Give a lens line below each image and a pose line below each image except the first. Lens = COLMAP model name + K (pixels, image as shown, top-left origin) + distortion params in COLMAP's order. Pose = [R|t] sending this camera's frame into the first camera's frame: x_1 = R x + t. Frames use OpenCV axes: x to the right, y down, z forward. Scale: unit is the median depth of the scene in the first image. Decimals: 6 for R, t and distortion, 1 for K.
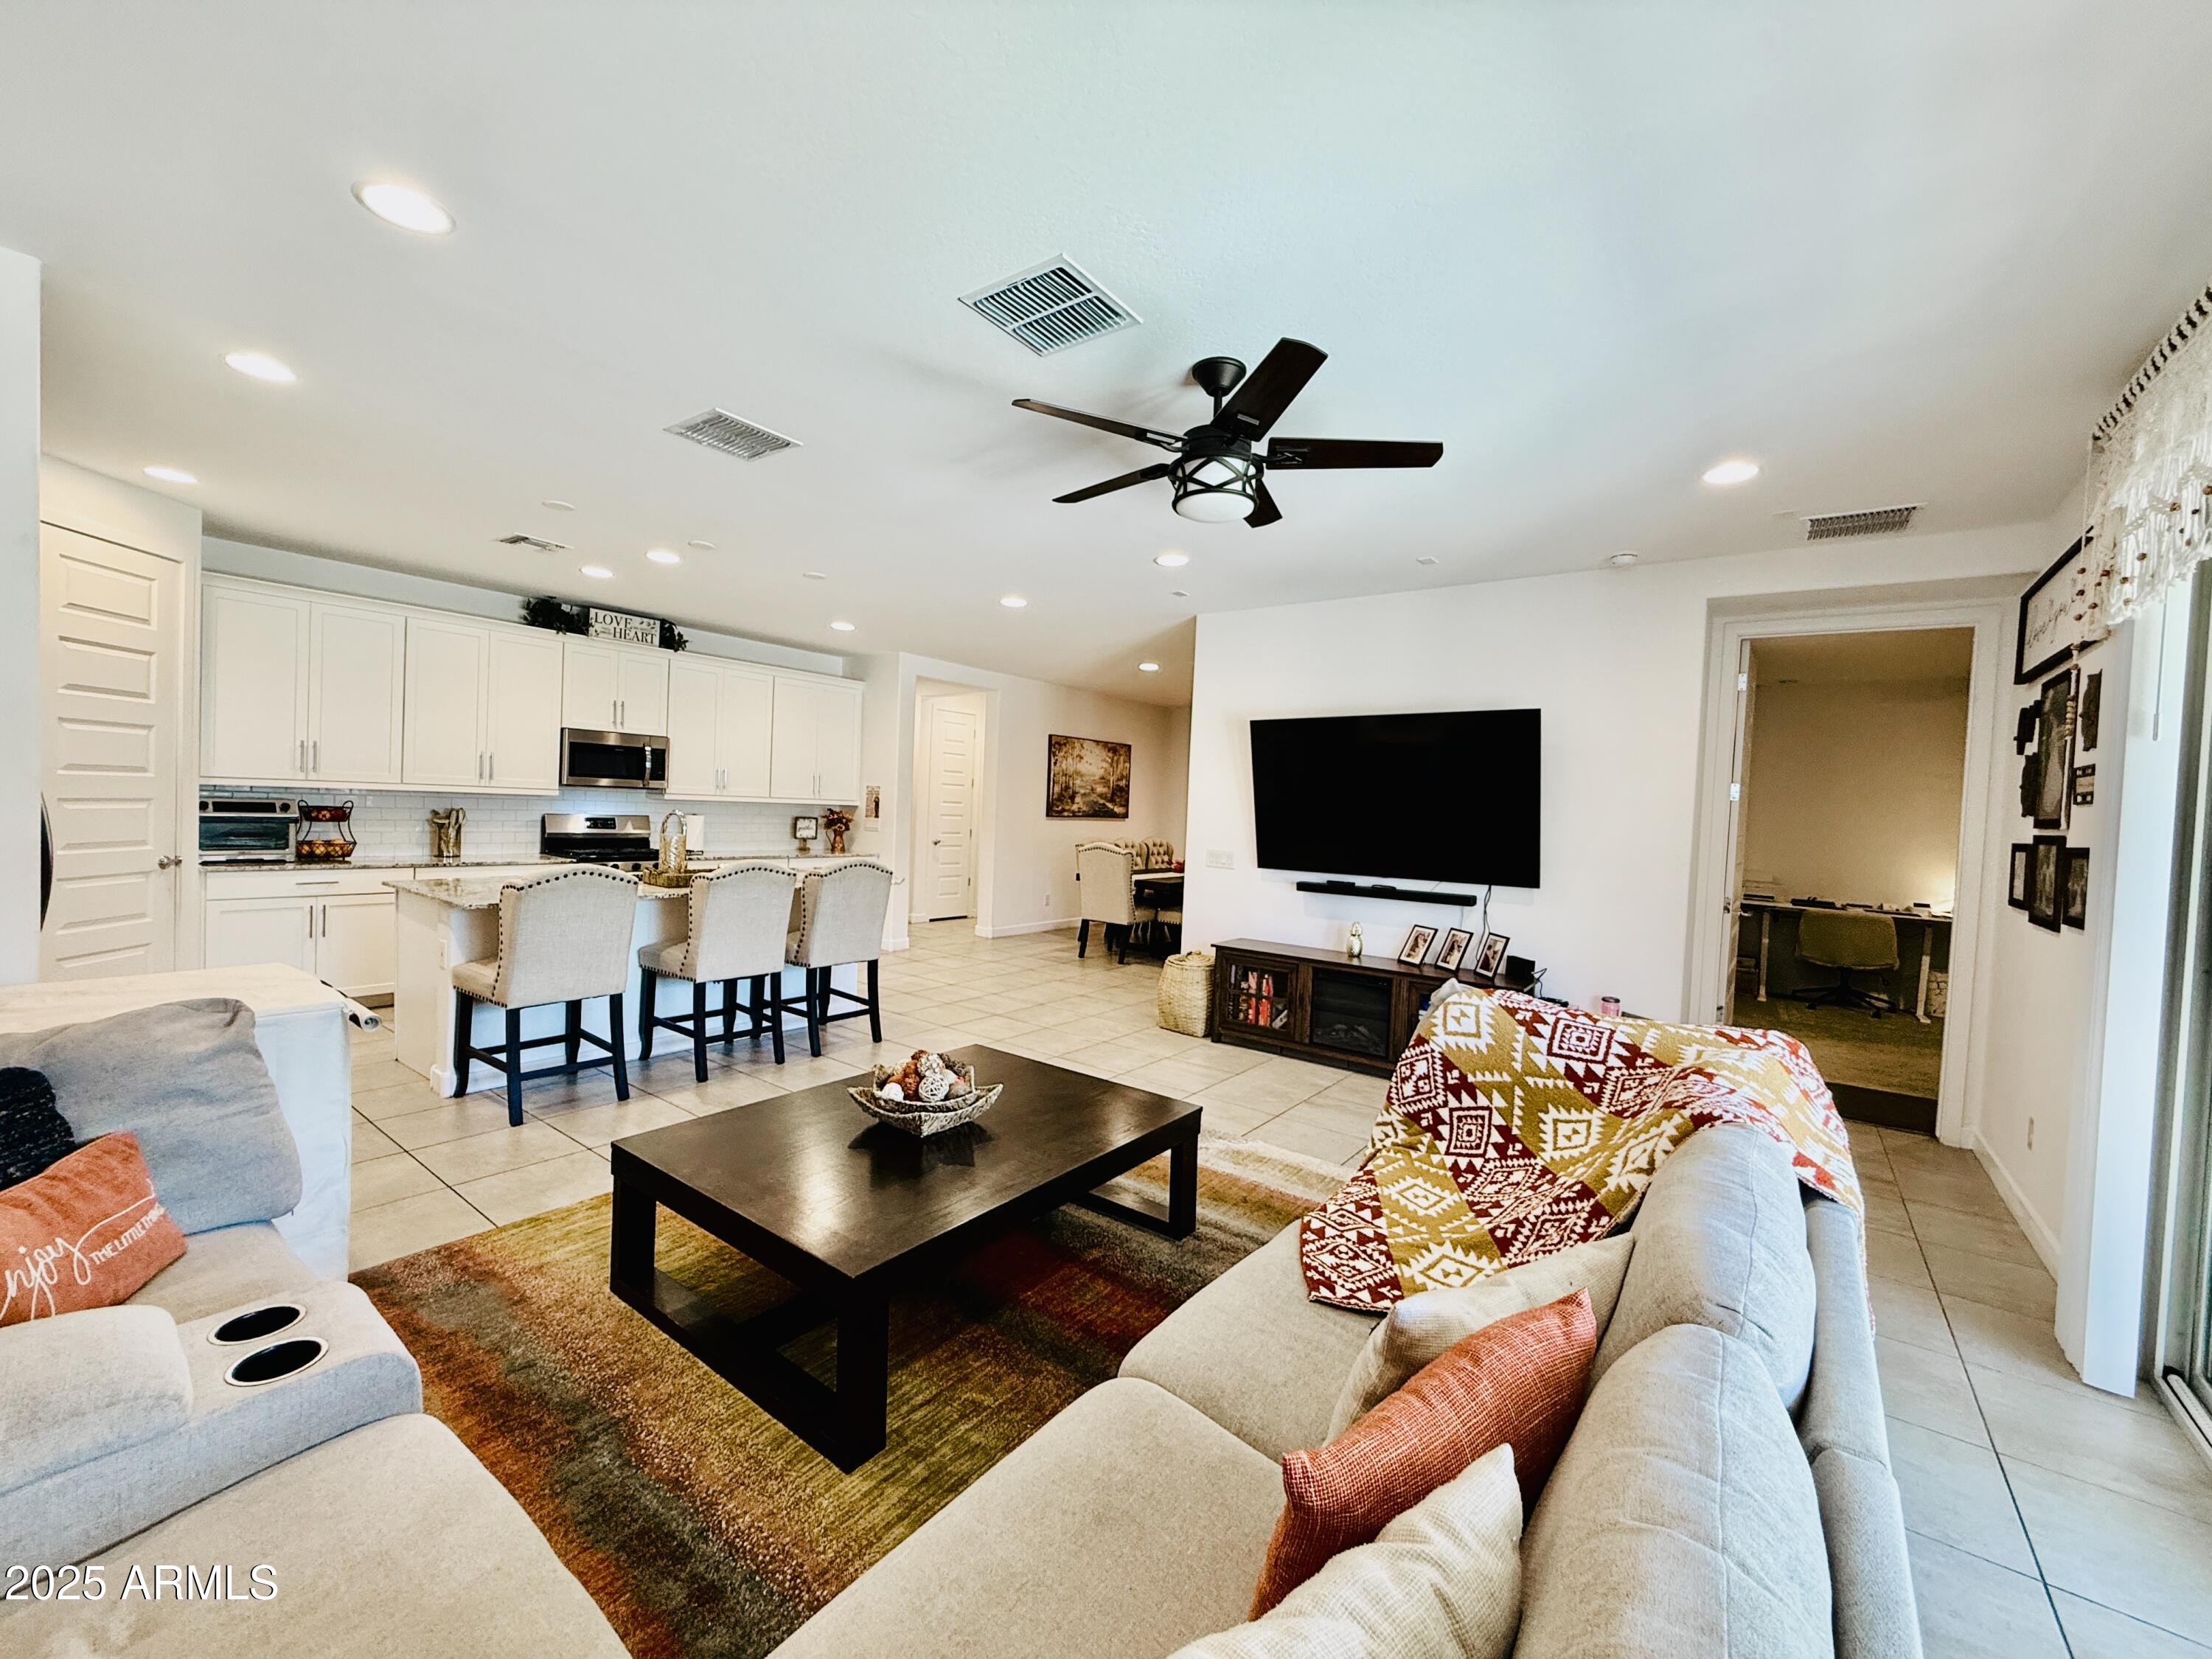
lens RADIAL K [[882.4, 0, 1106.6], [0, 882.4, 831.9], [0, 0, 1]] dist [0.002725, -0.000067]
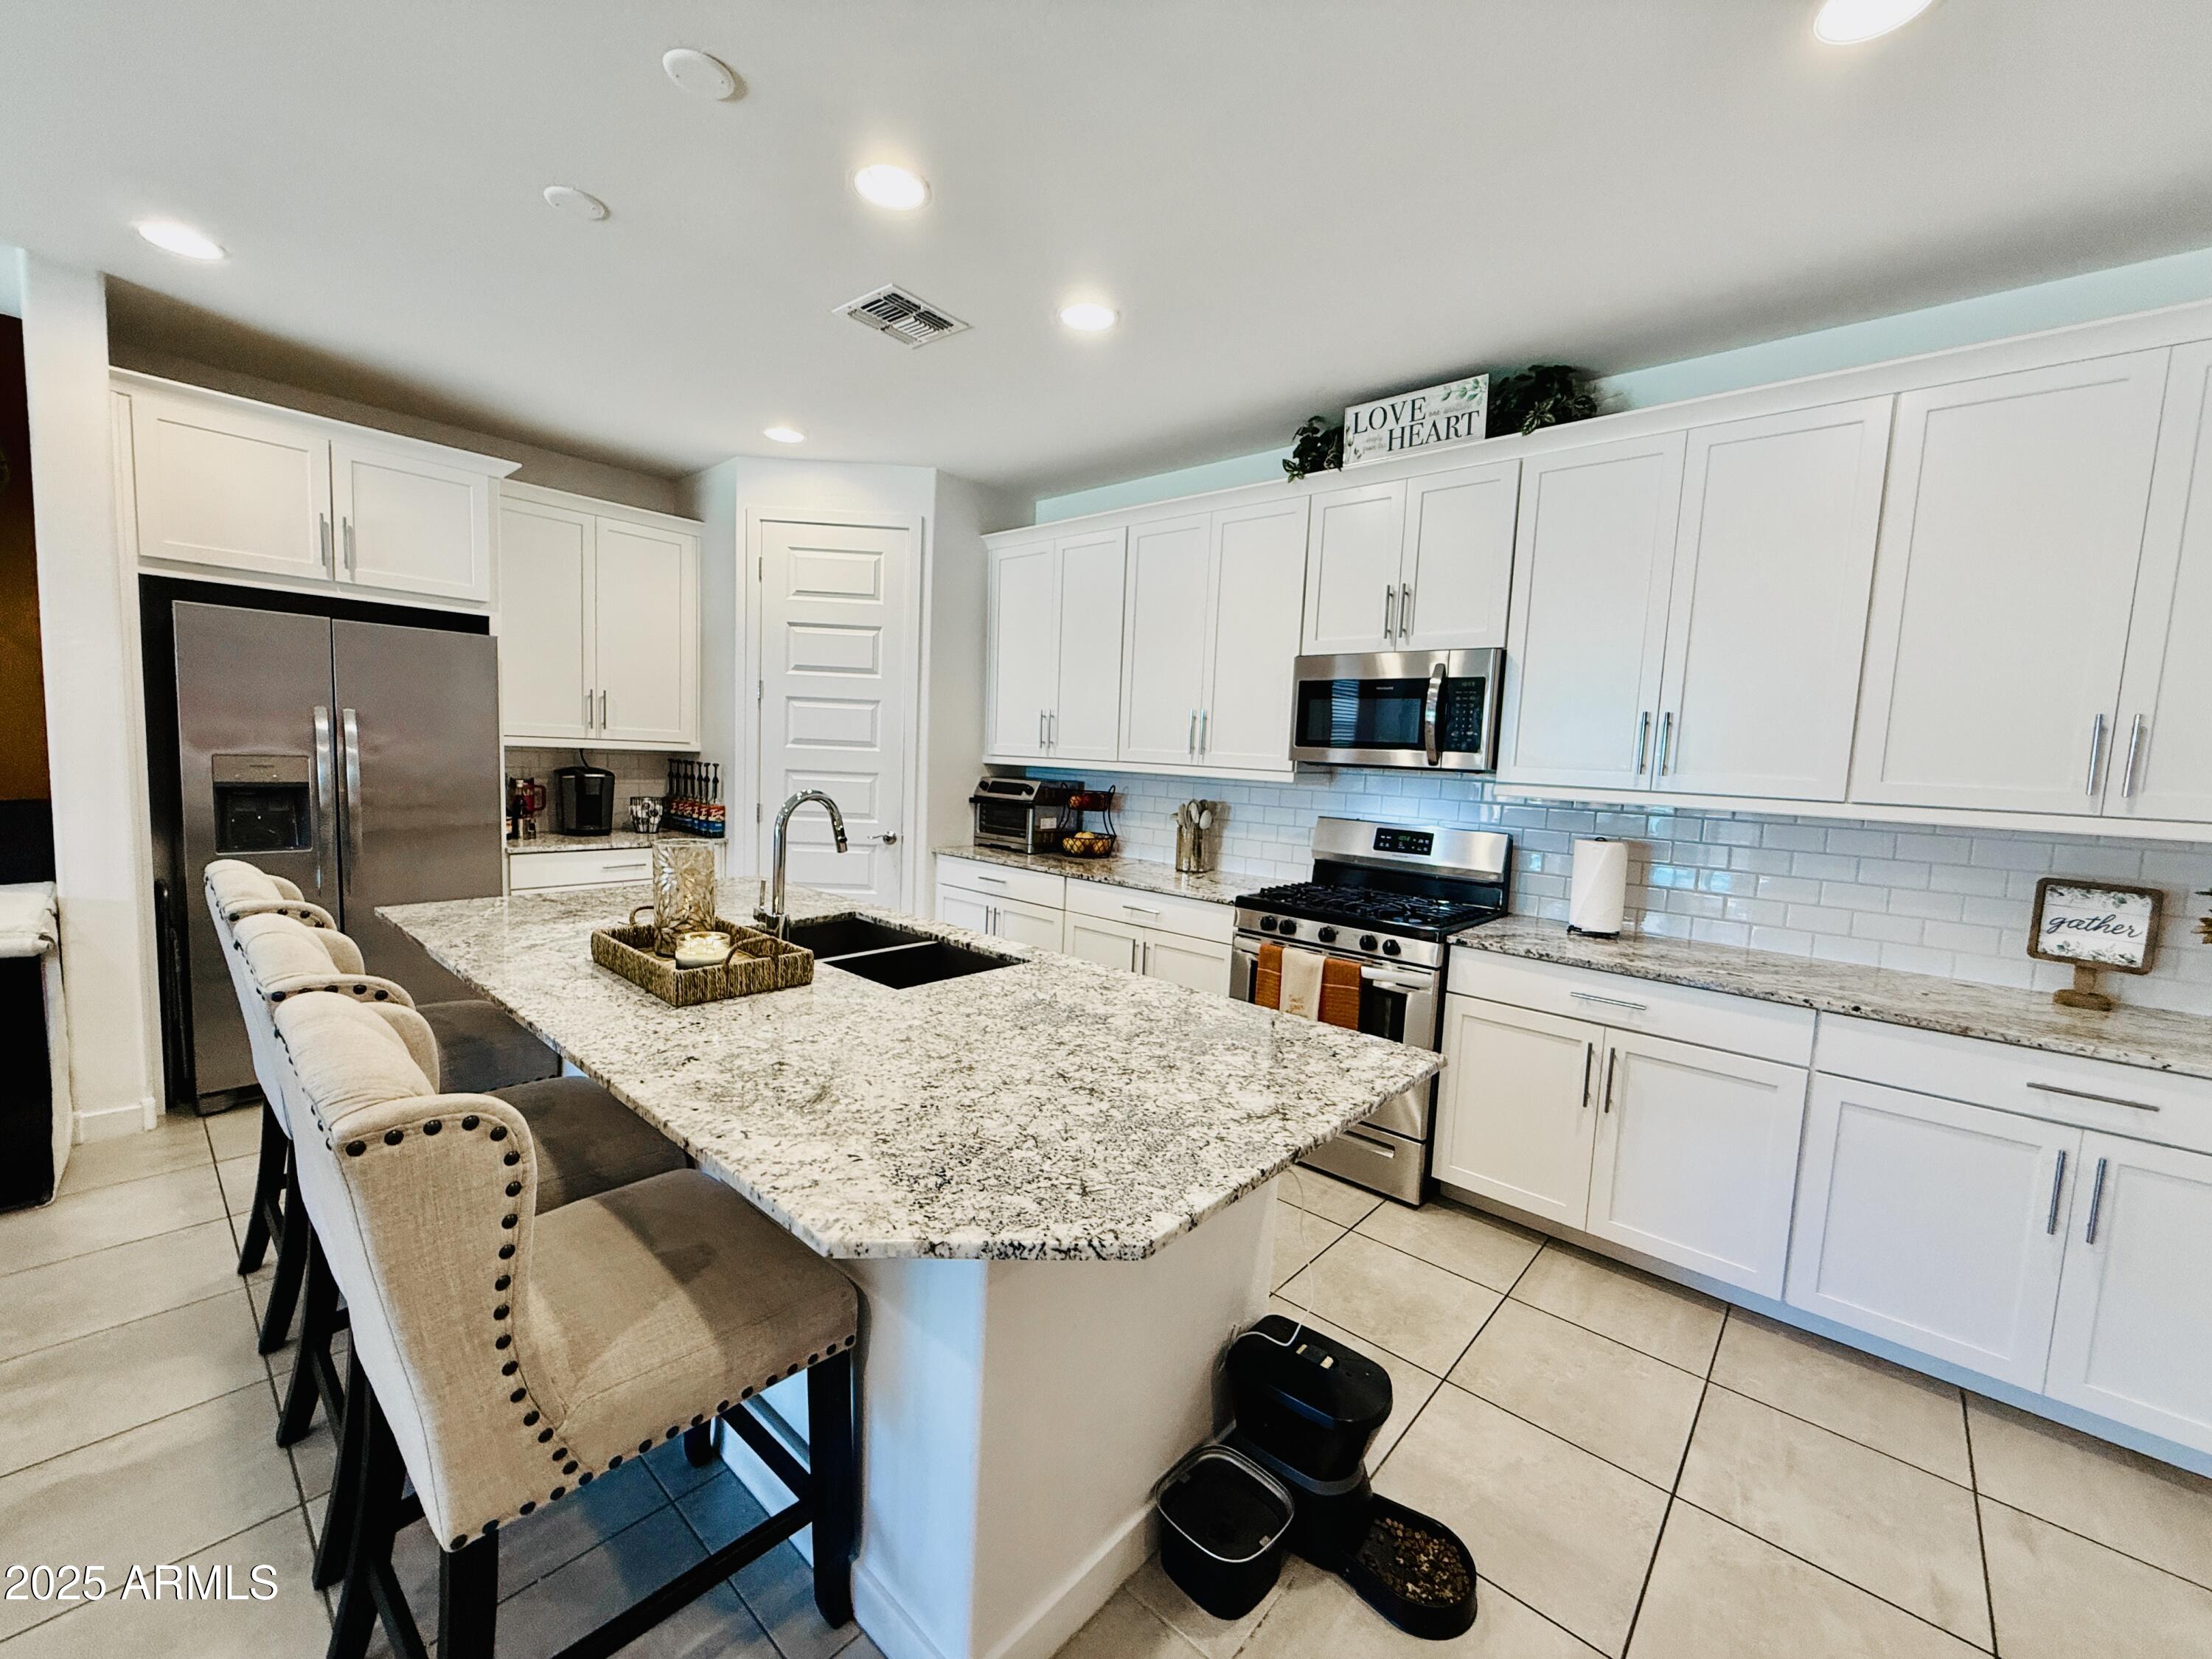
lens RADIAL K [[882.4, 0, 1105.2], [0, 882.4, 830.4], [0, 0, 1]] dist [0.002725, -0.000067]
pose [[-0.078460, 0.045617, -0.995873, -0.064545], [-0.075804, 0.995787, 0.051585, -0.030613], [0.994031, 0.079539, -0.074672, 0.918764]]
